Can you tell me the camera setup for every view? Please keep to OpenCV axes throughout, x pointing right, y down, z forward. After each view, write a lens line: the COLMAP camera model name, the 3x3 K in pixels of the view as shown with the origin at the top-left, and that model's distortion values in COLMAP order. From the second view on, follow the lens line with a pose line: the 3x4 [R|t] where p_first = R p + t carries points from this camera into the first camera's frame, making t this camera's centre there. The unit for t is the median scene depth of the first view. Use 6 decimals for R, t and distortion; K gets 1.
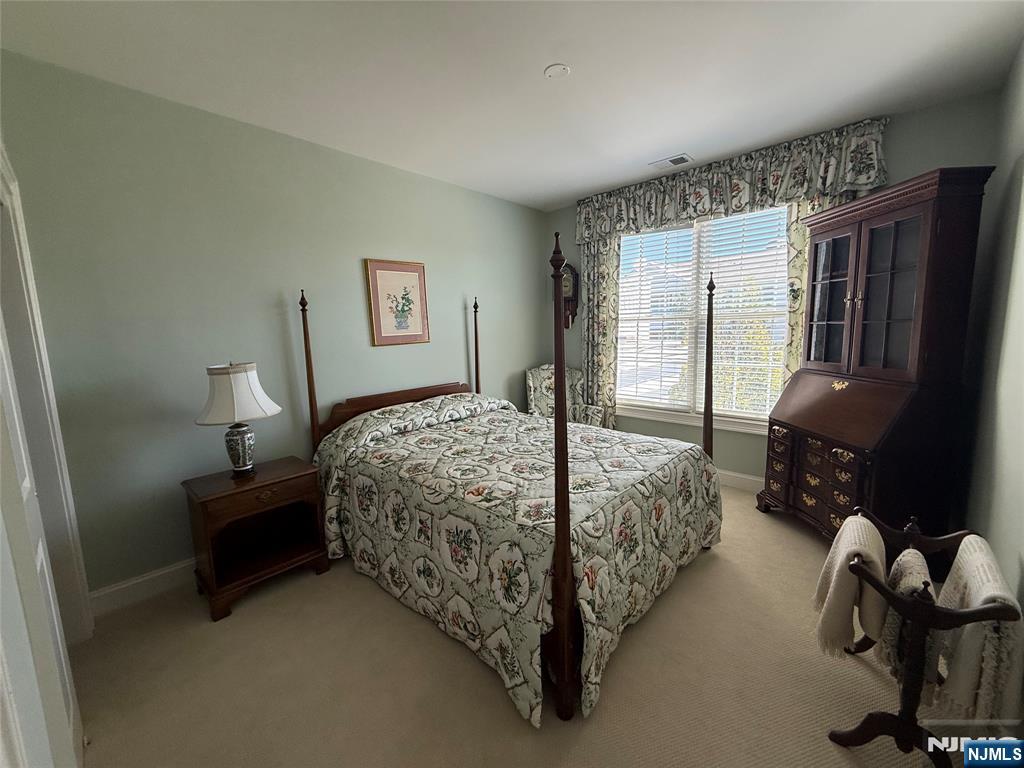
lens RADIAL K [[407.6, 0, 508.2], [0, 407.6, 383.4], [0, 0, 1]] dist [-0.003797, 0.000120]
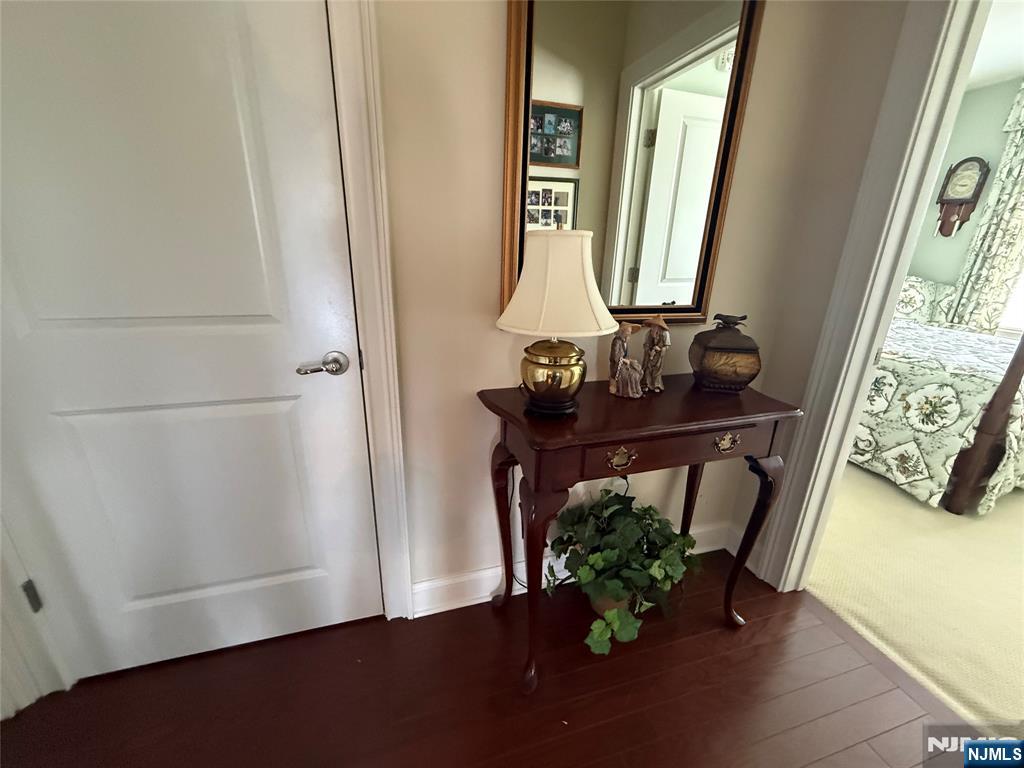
lens RADIAL K [[407.6, 0, 505.8], [0, 407.6, 384.0], [0, 0, 1]] dist [-0.003797, 0.000120]
pose [[0.859320, 0.209683, -0.466479, -0.551746], [-0.113084, 0.967415, 0.226539, 0.232535], [0.498780, -0.141919, 0.855031, -0.777291]]
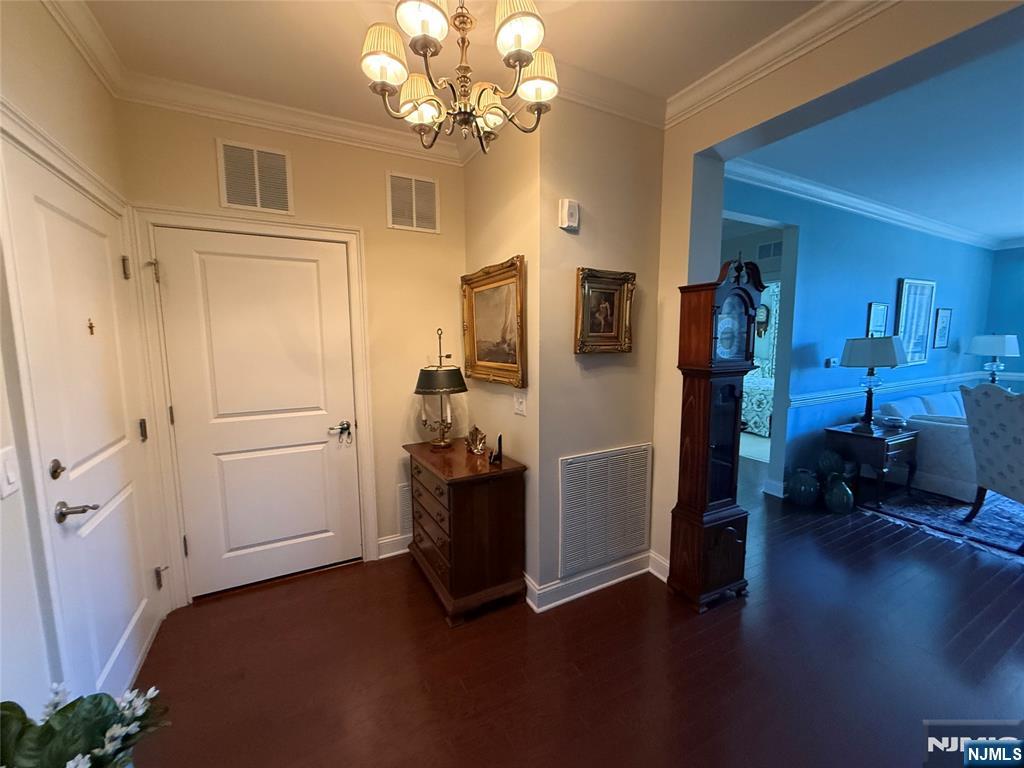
lens RADIAL K [[407.6, 0, 505.8], [0, 407.6, 383.2], [0, 0, 1]] dist [-0.003797, 0.000120]
pose [[0.944294, 0.056148, -0.324277, -0.934981], [-0.060625, 0.998154, -0.003710, 0.414727], [0.323470, 0.023163, 0.945955, -3.121627]]
